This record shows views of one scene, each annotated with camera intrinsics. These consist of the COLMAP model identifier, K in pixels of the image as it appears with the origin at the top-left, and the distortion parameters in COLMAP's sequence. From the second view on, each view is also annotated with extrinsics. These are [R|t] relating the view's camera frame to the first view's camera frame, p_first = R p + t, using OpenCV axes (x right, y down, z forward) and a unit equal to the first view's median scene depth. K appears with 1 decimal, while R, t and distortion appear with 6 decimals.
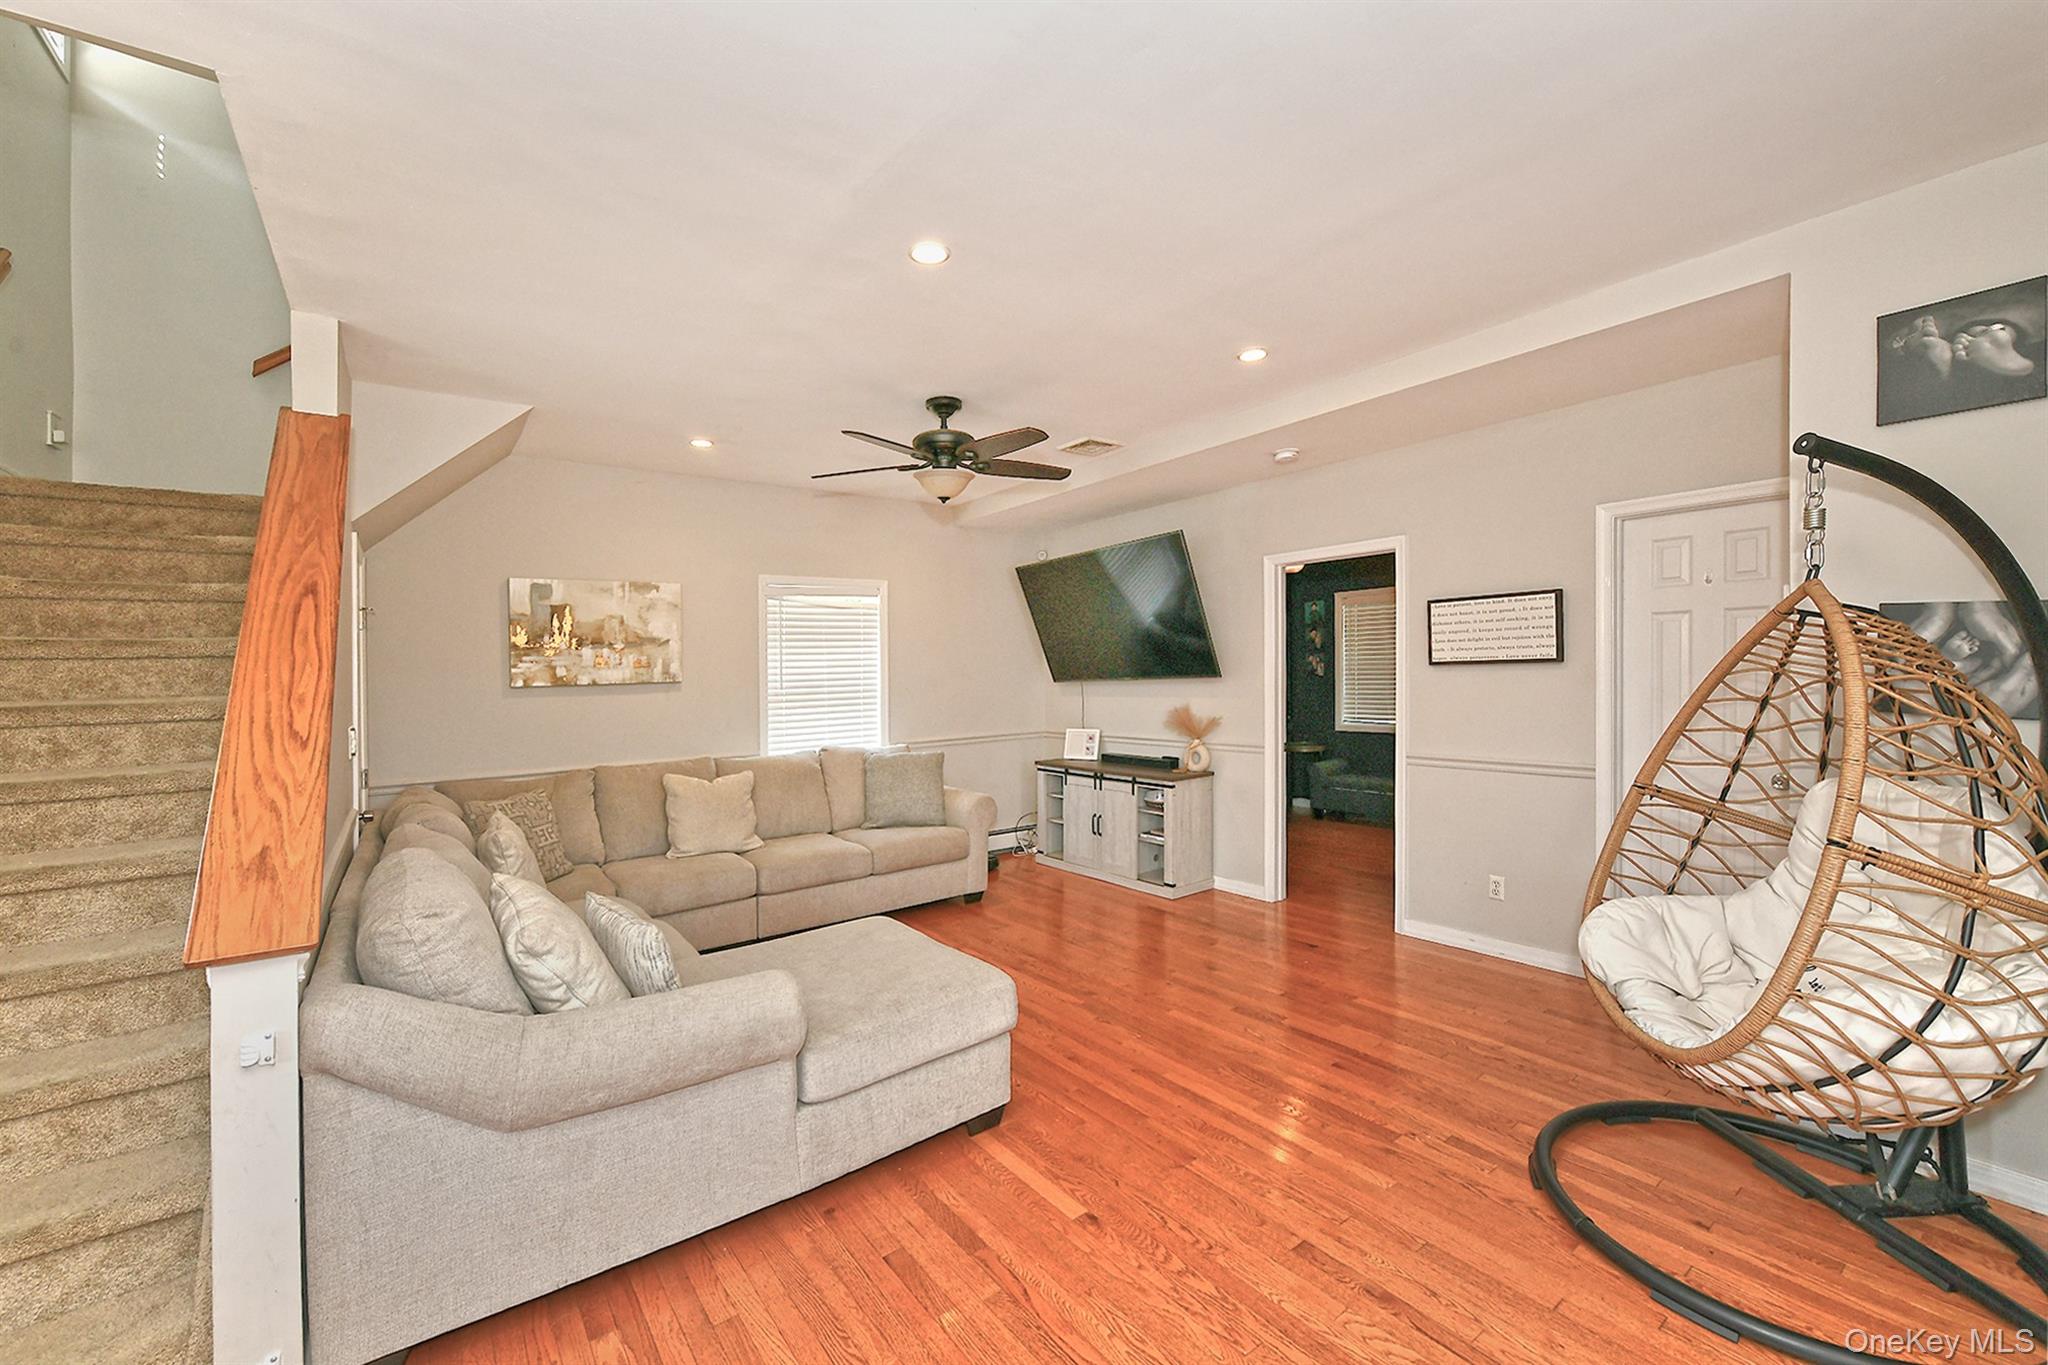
lens RADIAL K [[832.1, 0, 987.1], [0, 832.1, 670.1], [0, 0, 1]] dist [-0.011876, -0.000308]
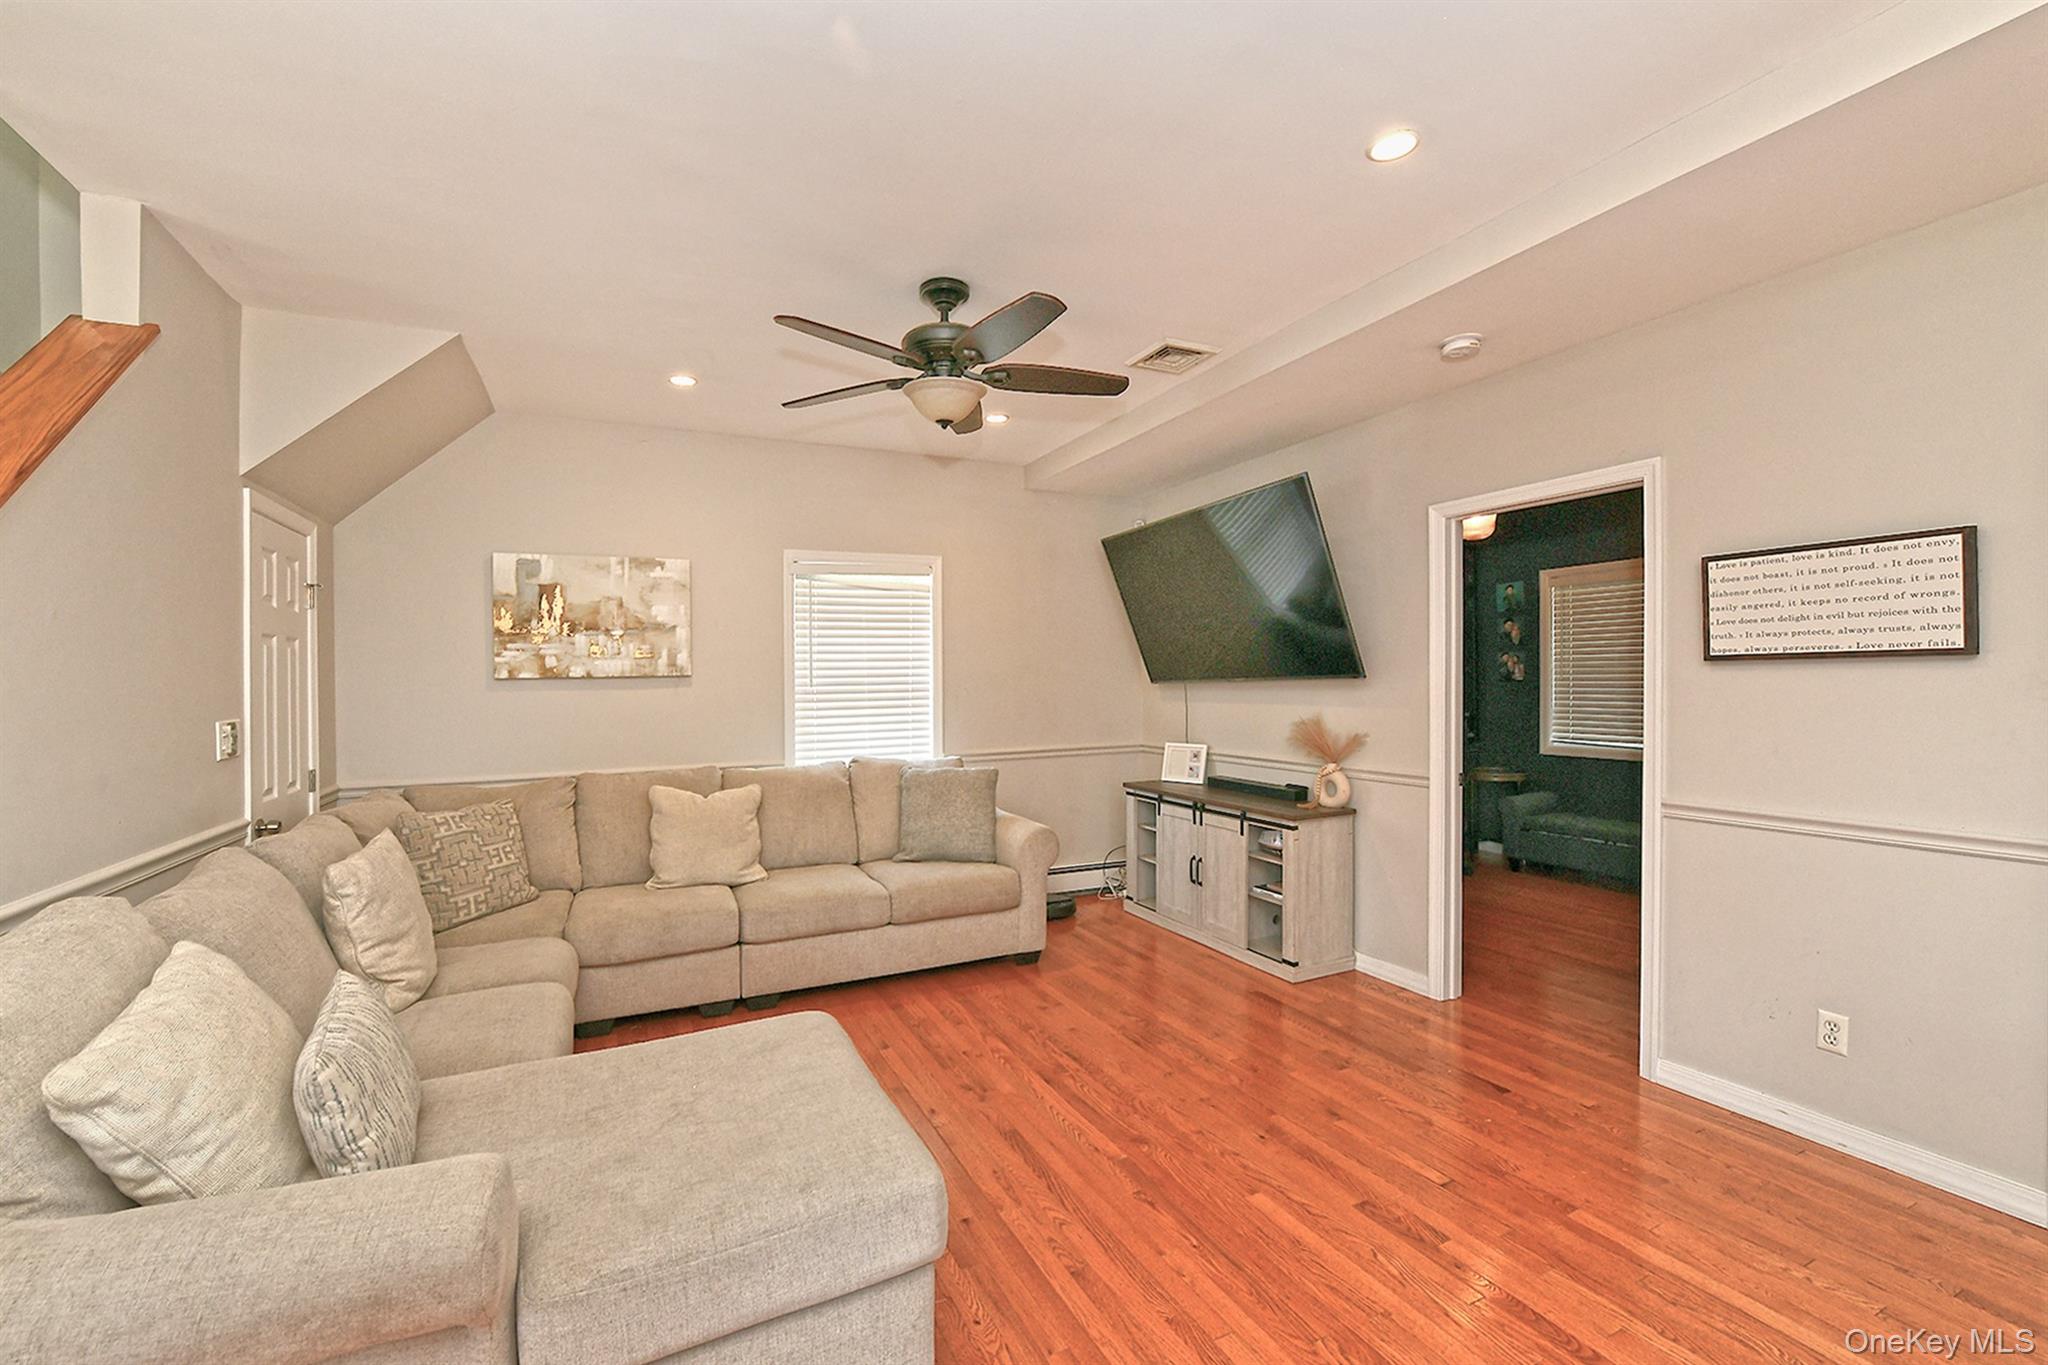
lens RADIAL K [[853.6, 0, 981.8], [0, 853.6, 662.8], [0, 0, 1]] dist [-0.014958, 0.000018]
pose [[0.983076, 0.010056, -0.182923, 0.087456], [-0.012286, 0.999863, -0.011061, 0.007336], [0.182787, 0.013121, 0.983065, 0.212372]]
